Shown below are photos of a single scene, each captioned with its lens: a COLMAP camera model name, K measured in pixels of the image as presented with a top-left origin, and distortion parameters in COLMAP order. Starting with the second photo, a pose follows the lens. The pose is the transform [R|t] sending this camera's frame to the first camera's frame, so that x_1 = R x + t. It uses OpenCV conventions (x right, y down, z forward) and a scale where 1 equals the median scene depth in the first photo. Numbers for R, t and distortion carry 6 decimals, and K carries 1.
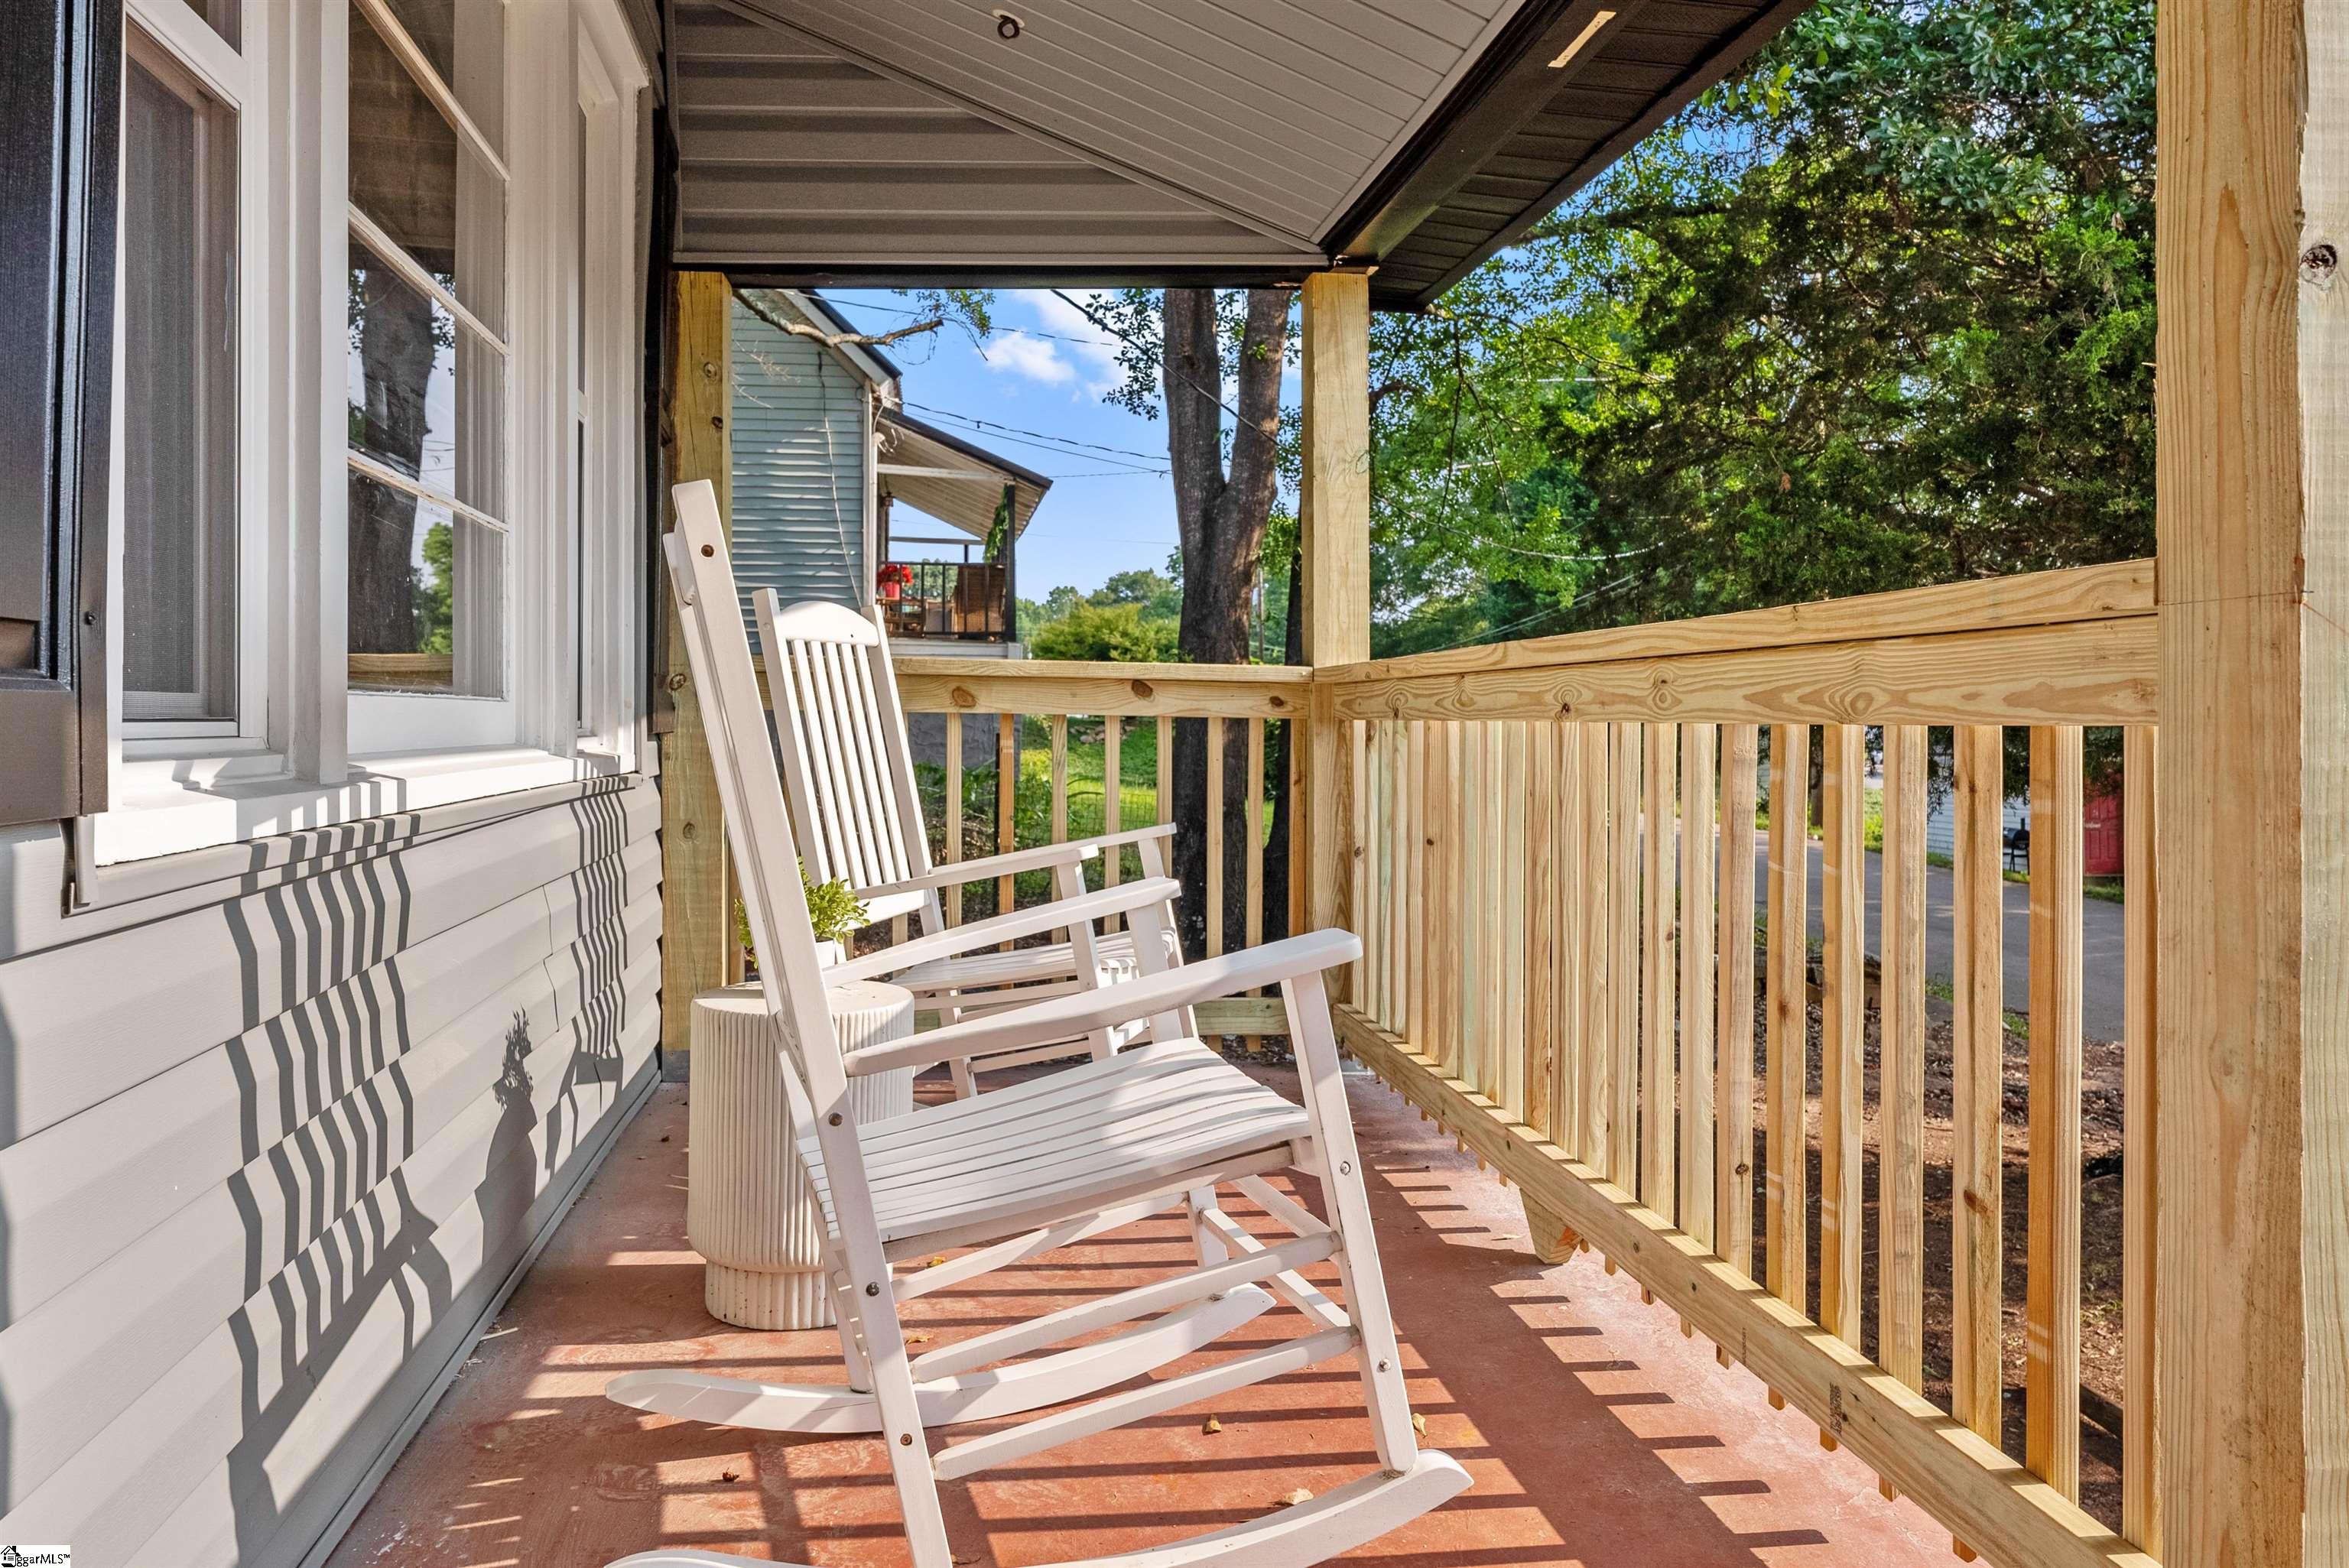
lens RADIAL K [[1704.1, 0, 1160.3], [0, 1704.1, 713.9], [0, 0, 1]] dist [0.003059, -0.000719]
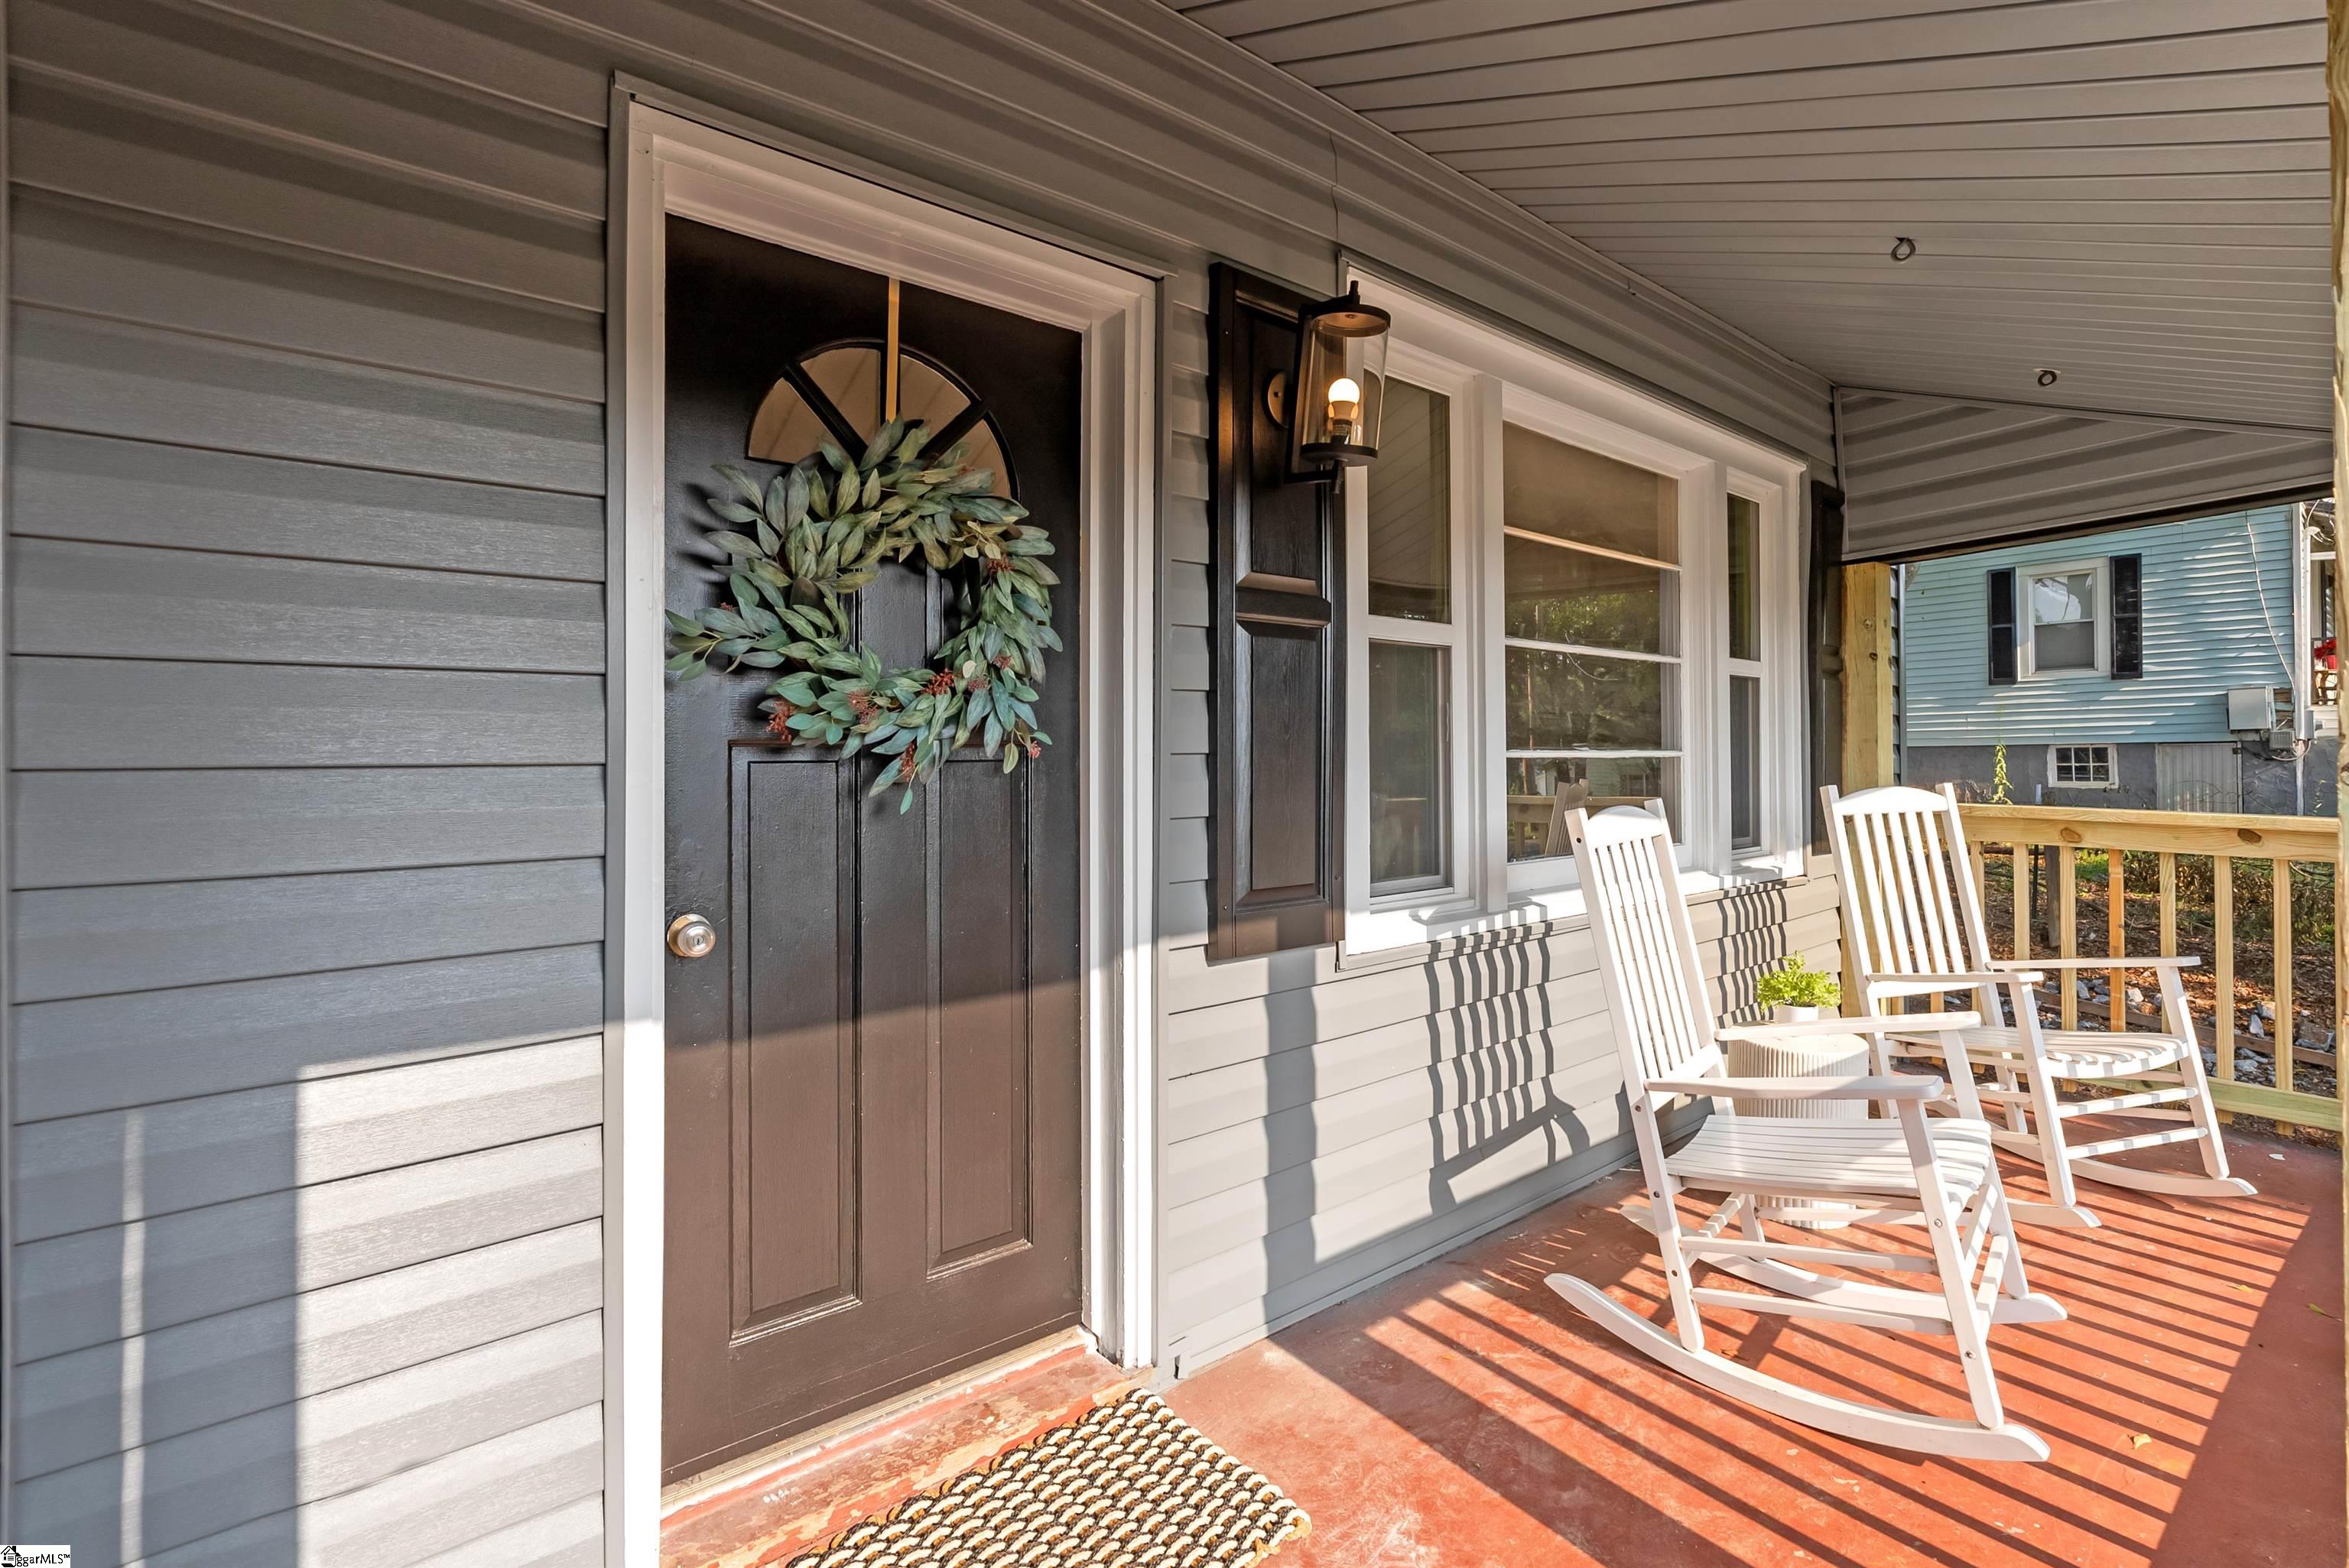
lens RADIAL K [[1057.1, 0, 1171.1], [0, 1057.1, 770.2], [0, 0, 1]] dist [-0.005107, 0.000433]
pose [[0.510418, -0.002353, -0.859923, 0.499031], [0.011955, 0.999919, 0.004360, -0.152364], [0.859843, -0.012506, 0.510405, -0.130647]]
